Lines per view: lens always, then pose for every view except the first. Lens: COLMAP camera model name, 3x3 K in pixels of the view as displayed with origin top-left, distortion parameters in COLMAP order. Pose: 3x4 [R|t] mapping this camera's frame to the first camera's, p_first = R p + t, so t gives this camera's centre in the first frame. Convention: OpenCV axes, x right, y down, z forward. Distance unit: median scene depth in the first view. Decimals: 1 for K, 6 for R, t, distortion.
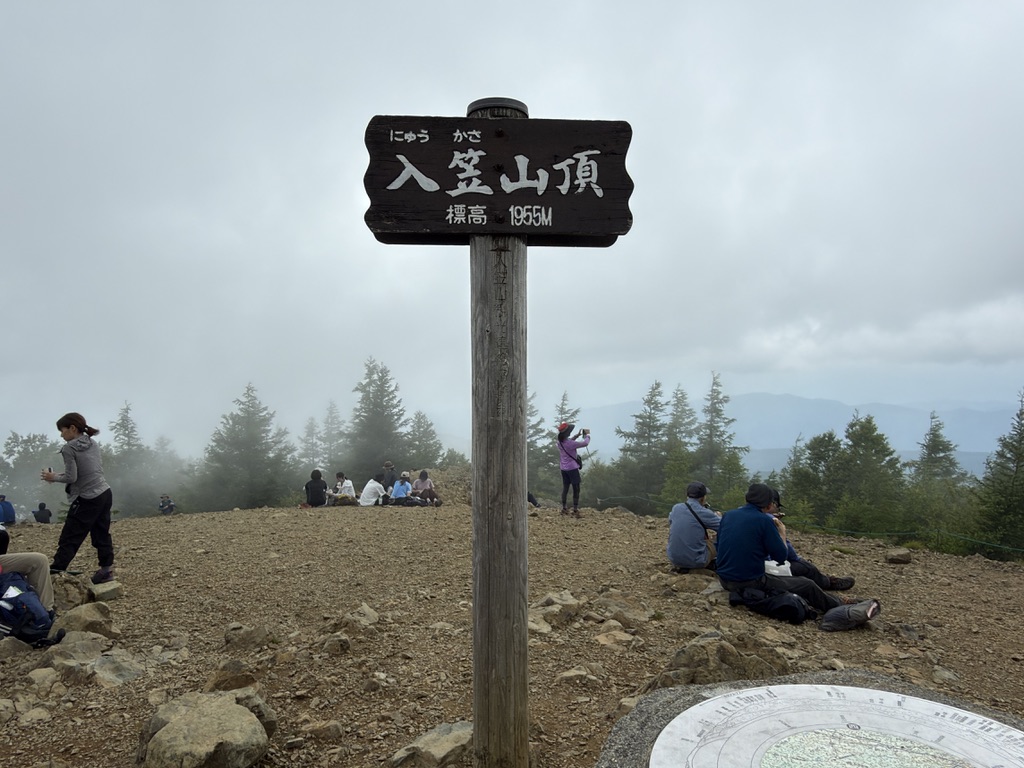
lens RADIAL K [[748.3, 0, 512.0], [0, 748.3, 384.0], [0, 0, 1]] dist [0.003818, 0.001416]
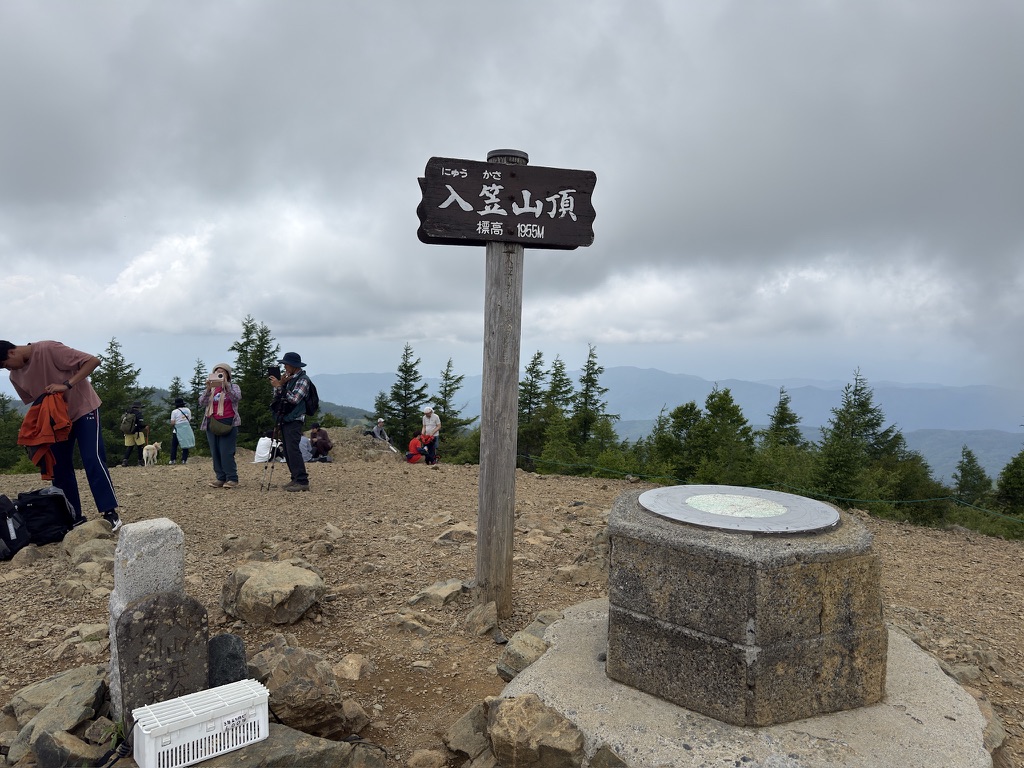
lens RADIAL K [[748.8, 0, 512.0], [0, 748.8, 384.0], [0, 0, 1]] dist [0.143960, -0.110139]
pose [[0.985446, 0.026115, 0.167970, -0.247067], [-0.033165, 0.998677, 0.039303, 0.026871], [-0.166721, -0.044302, 0.985008, -0.494008]]
